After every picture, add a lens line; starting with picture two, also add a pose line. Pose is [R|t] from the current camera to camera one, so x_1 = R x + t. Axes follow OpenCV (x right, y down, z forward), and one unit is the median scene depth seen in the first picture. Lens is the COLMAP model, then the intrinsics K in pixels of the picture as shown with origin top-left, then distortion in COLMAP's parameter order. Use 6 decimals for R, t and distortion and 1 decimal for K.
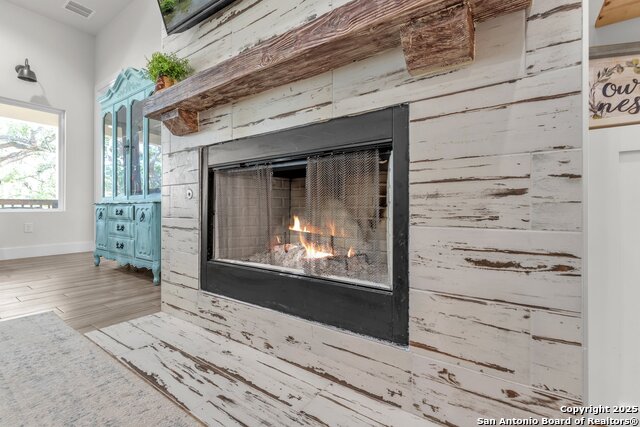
lens RADIAL K [[276.3, 0, 323.7], [0, 276.3, 206.7], [0, 0, 1]] dist [-0.000980, -0.000467]
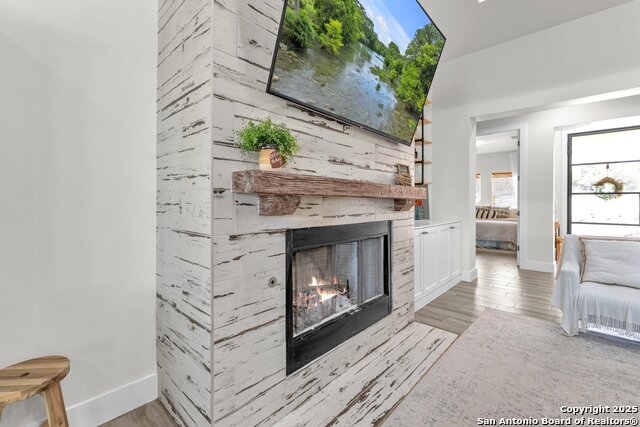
lens RADIAL K [[258.7, 0, 322.4], [0, 258.7, 210.2], [0, 0, 1]] dist [-0.001820, -0.000123]
pose [[0.176610, -0.011943, 0.984208, -1.426376], [0.000078, 0.999927, 0.012119, -0.321901], [-0.984281, -0.002063, 0.176598, 0.782488]]
